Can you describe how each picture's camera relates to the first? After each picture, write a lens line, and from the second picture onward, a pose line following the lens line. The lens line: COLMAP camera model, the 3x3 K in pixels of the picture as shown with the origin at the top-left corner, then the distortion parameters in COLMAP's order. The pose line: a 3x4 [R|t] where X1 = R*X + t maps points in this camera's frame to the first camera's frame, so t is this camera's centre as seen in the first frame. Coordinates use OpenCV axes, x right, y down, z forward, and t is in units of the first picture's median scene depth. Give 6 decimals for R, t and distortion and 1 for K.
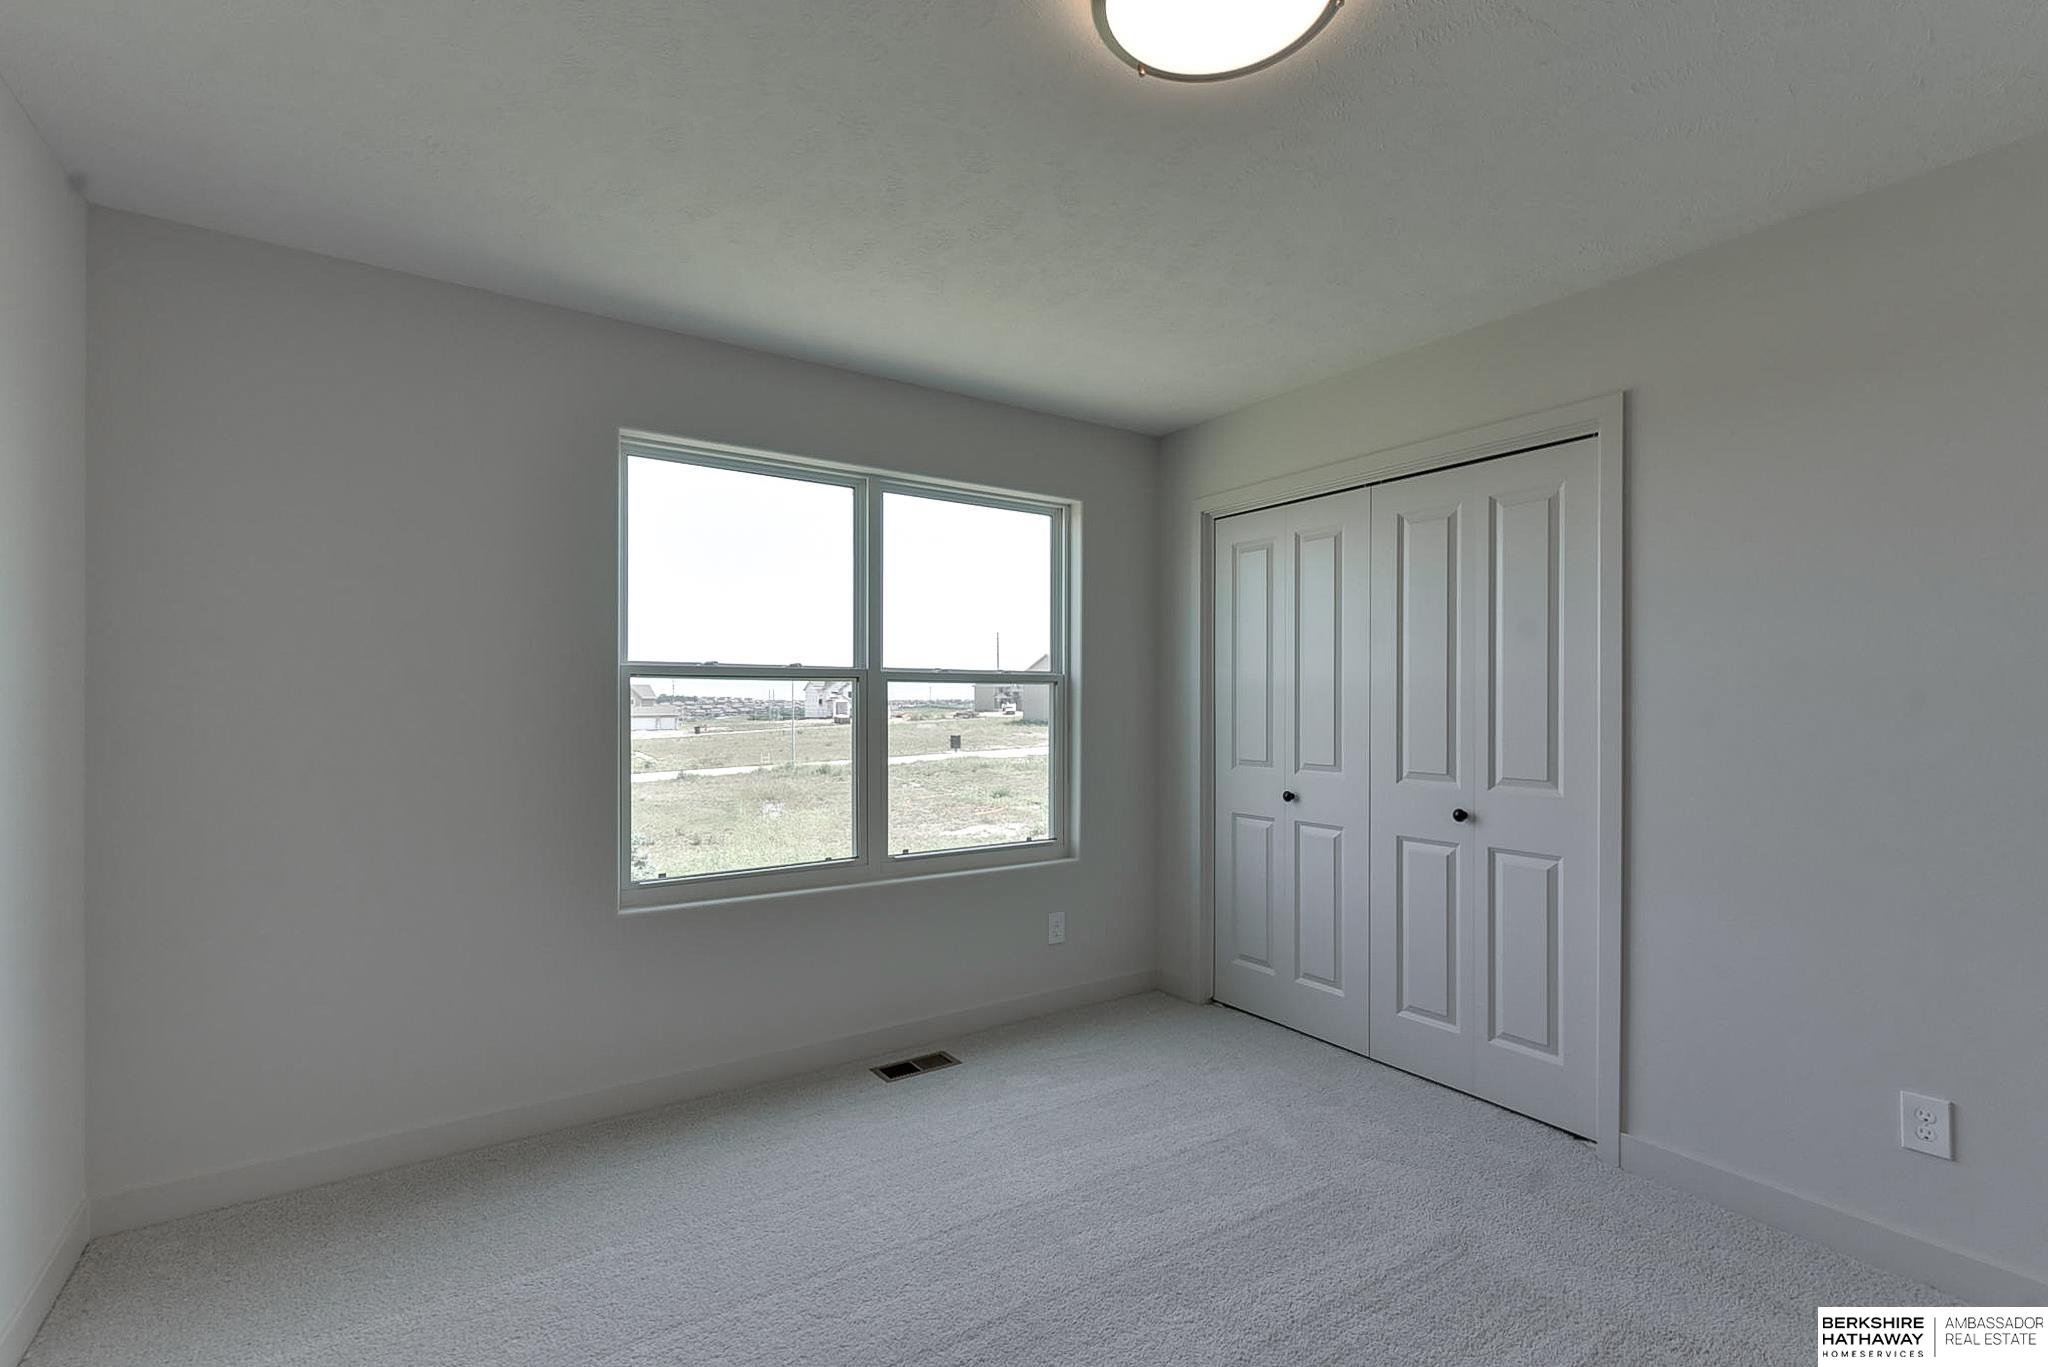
lens RADIAL K [[910.0, 0, 1022.4], [0, 910.0, 707.4], [0, 0, 1]] dist [-0.000380, -0.000012]
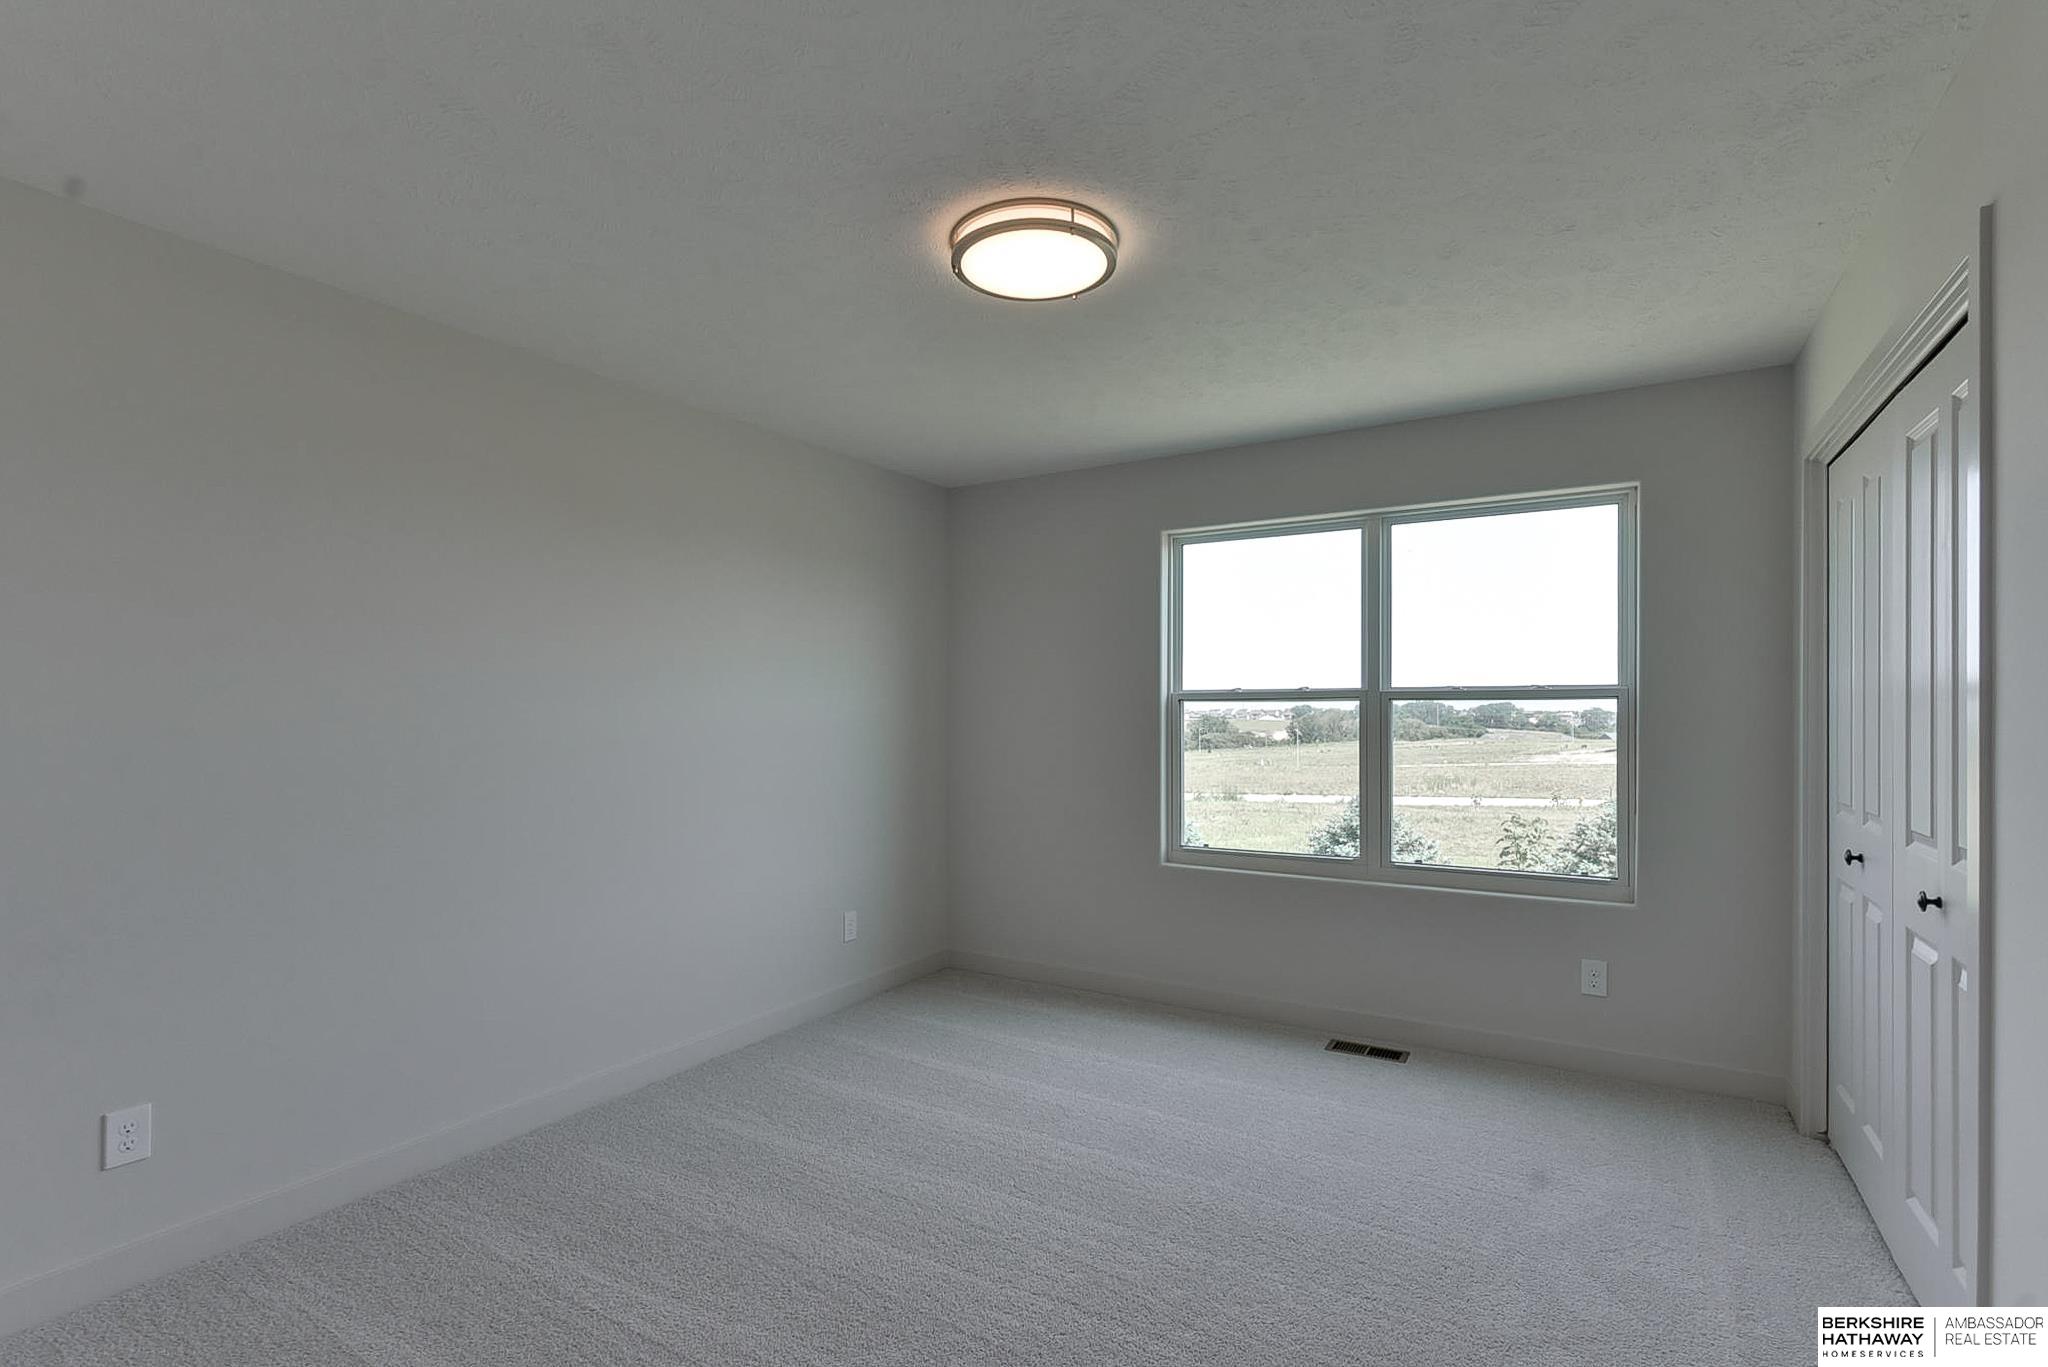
lens RADIAL K [[977.6, 0, 1022.1], [0, 977.6, 712.7], [0, 0, 1]] dist [-0.000405, -0.000116]
pose [[0.426786, -0.004003, -0.904344, 0.723323], [-0.005787, 0.999958, -0.007157, -0.002972], [0.904334, 0.008287, 0.426745, 0.109391]]
